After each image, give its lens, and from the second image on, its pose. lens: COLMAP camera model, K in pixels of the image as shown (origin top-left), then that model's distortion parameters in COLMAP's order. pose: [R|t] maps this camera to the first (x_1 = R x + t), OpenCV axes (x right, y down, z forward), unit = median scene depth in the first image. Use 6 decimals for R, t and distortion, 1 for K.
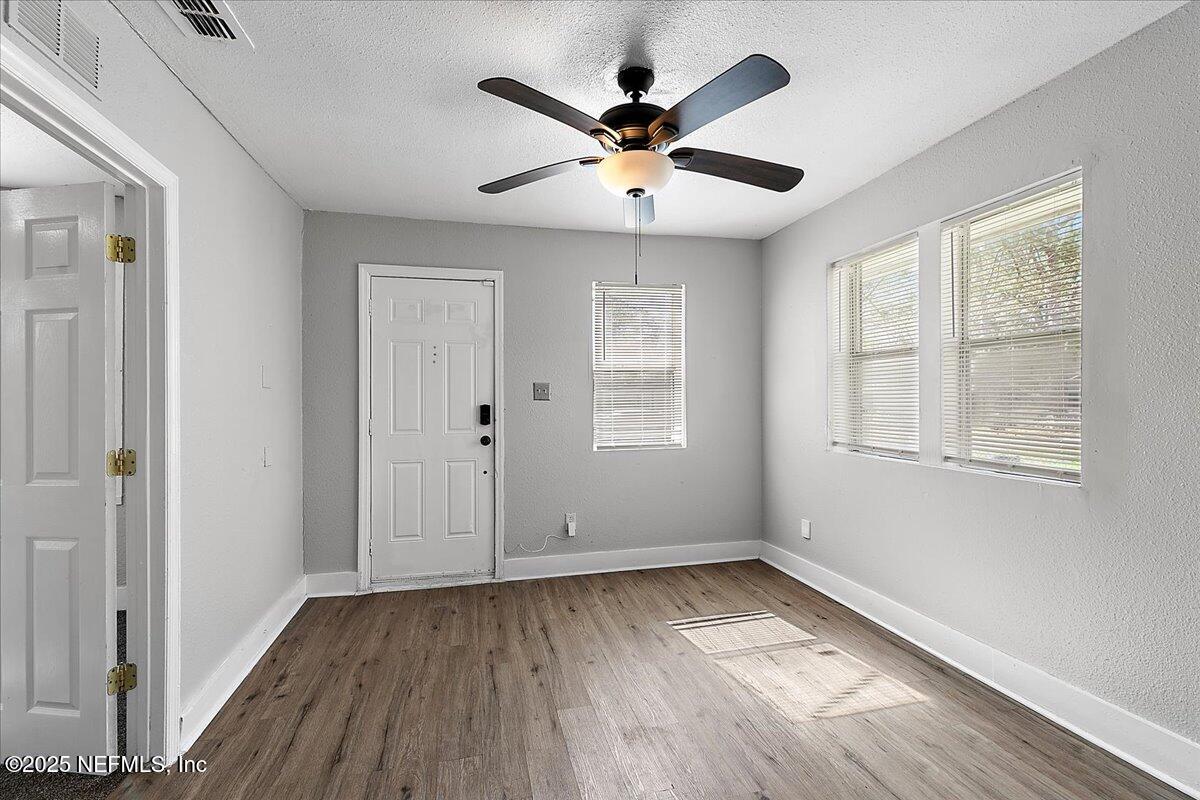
lens RADIAL K [[550.2, 0, 600.4], [0, 550.2, 404.0], [0, 0, 1]] dist [-0.000345, -0.000199]
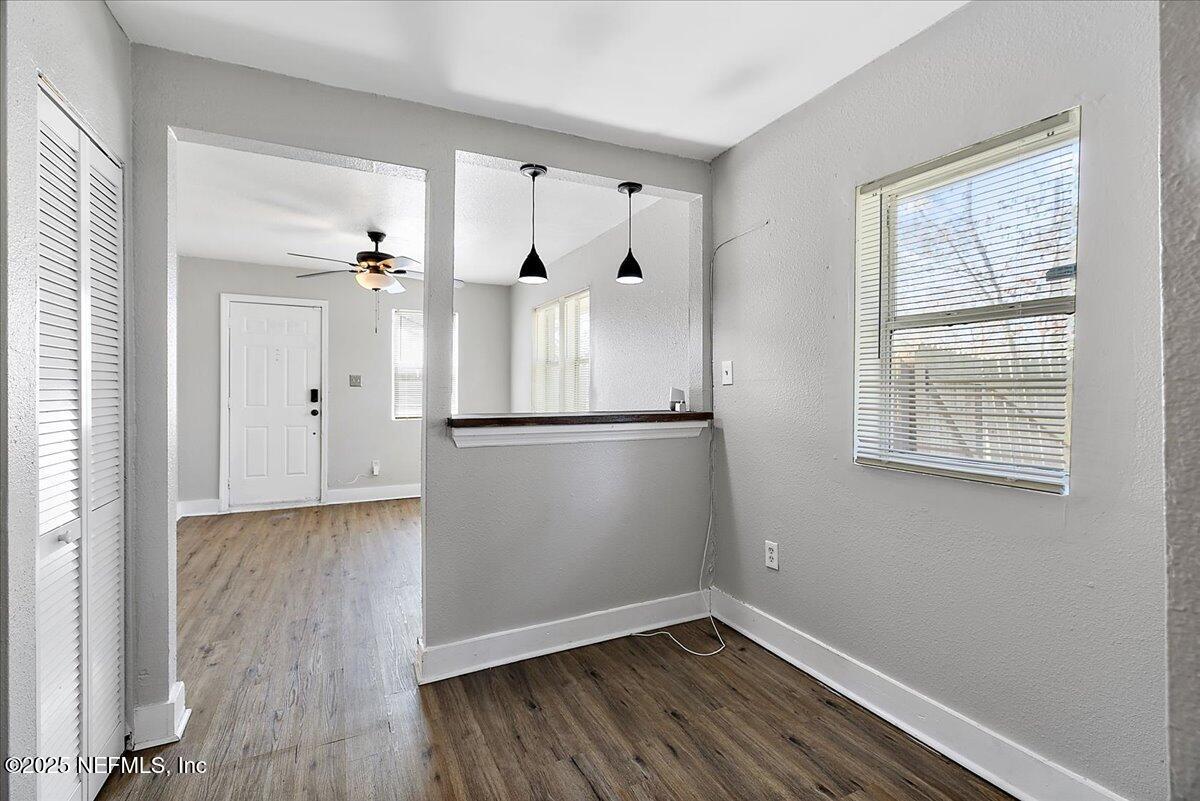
lens RADIAL K [[537.3, 0, 601.8], [0, 537.3, 395.1], [0, 0, 1]] dist [0.000918, 0.000234]
pose [[0.974535, 0.009332, 0.224042, 0.234384], [-0.011716, 0.999888, 0.009314, -0.004856], [-0.223930, -0.011701, 0.974535, -0.631823]]
